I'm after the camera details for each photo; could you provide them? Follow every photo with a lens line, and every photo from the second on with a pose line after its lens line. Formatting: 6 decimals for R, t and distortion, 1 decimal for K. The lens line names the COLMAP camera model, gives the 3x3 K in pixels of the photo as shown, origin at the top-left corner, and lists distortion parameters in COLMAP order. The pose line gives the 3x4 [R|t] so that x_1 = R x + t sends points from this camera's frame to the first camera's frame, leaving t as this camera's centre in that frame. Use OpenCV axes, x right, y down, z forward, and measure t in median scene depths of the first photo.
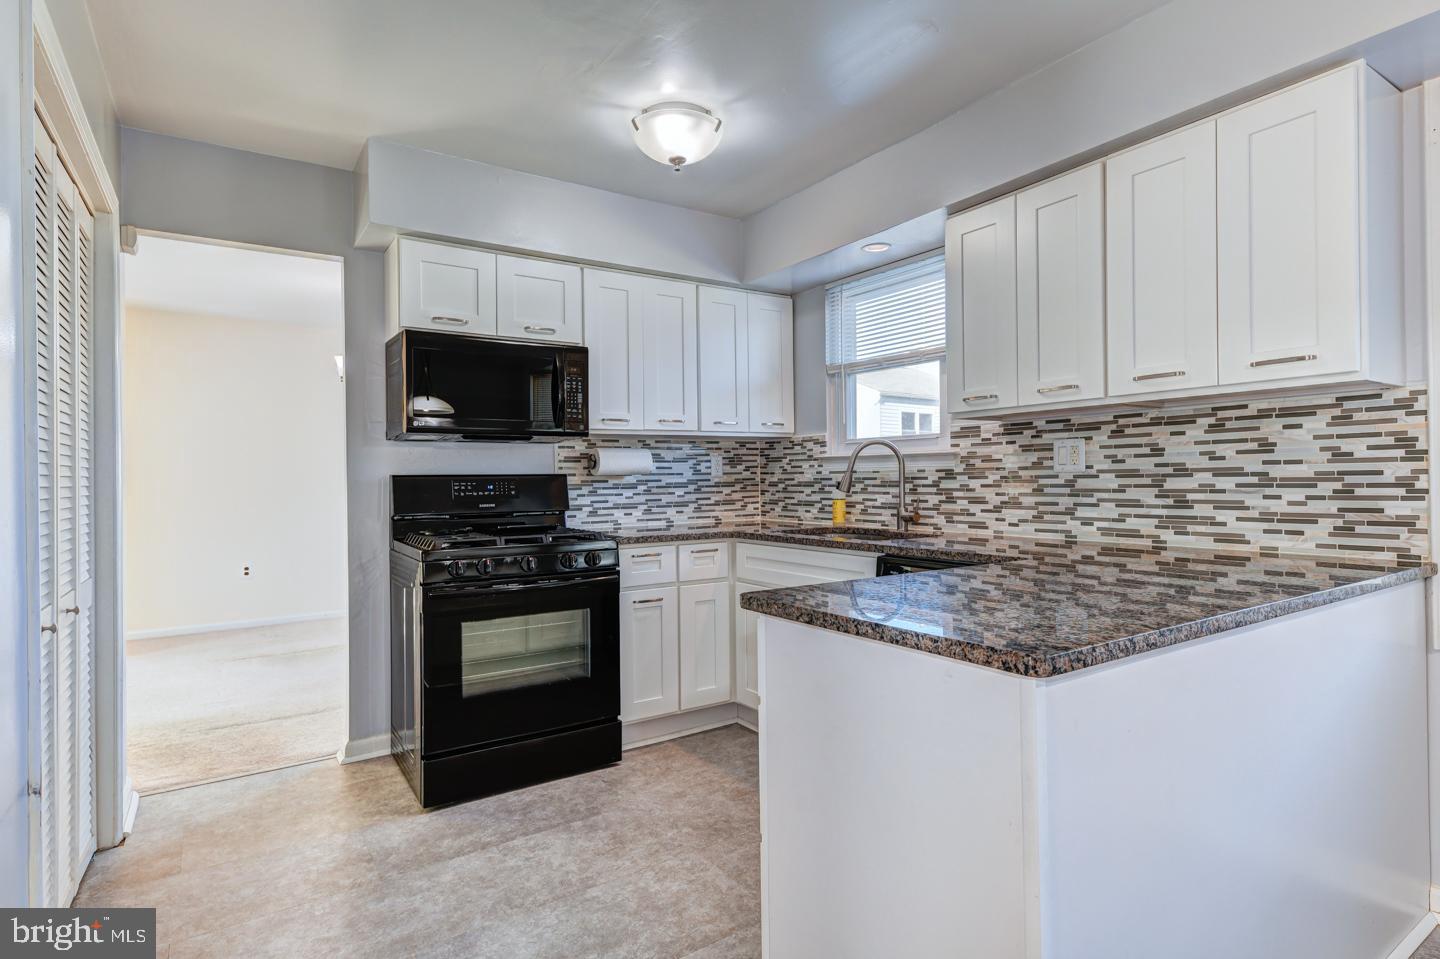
lens RADIAL K [[756.9, 0, 720.4], [0, 756.9, 493.8], [0, 0, 1]] dist [0.055340, 0.006424]
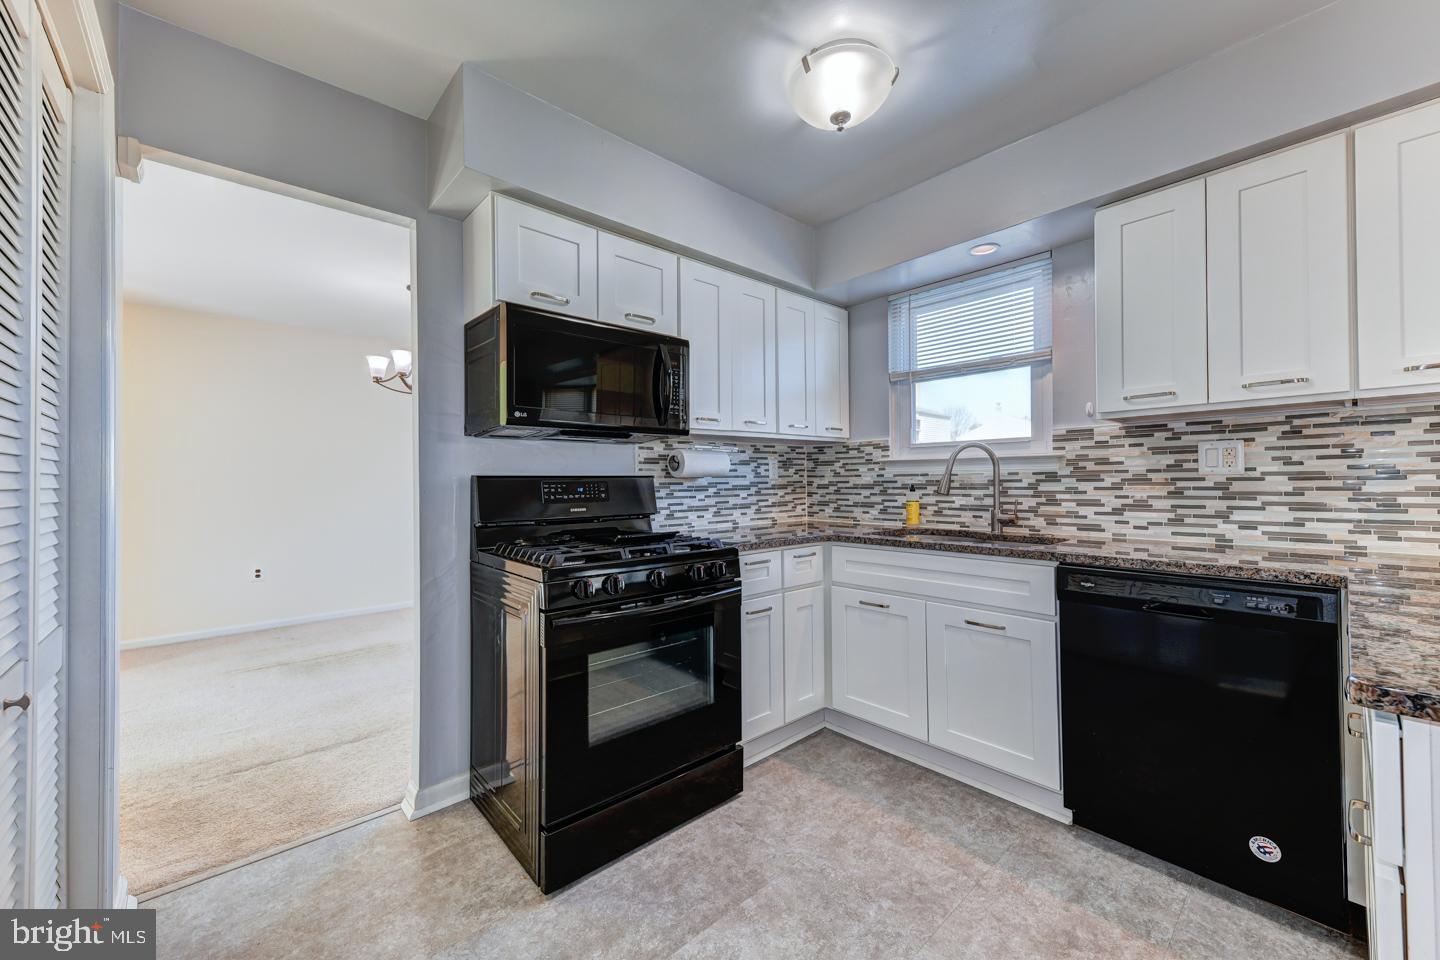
lens RADIAL K [[563.6, 0, 727.0], [0, 563.6, 488.3], [0, 0, 1]] dist [0.032750, -0.001669]
pose [[0.987613, 0.000500, 0.156912, -0.243009], [0.001053, 0.999951, -0.009811, -0.003550], [-0.156909, 0.009855, 0.987564, 0.317142]]
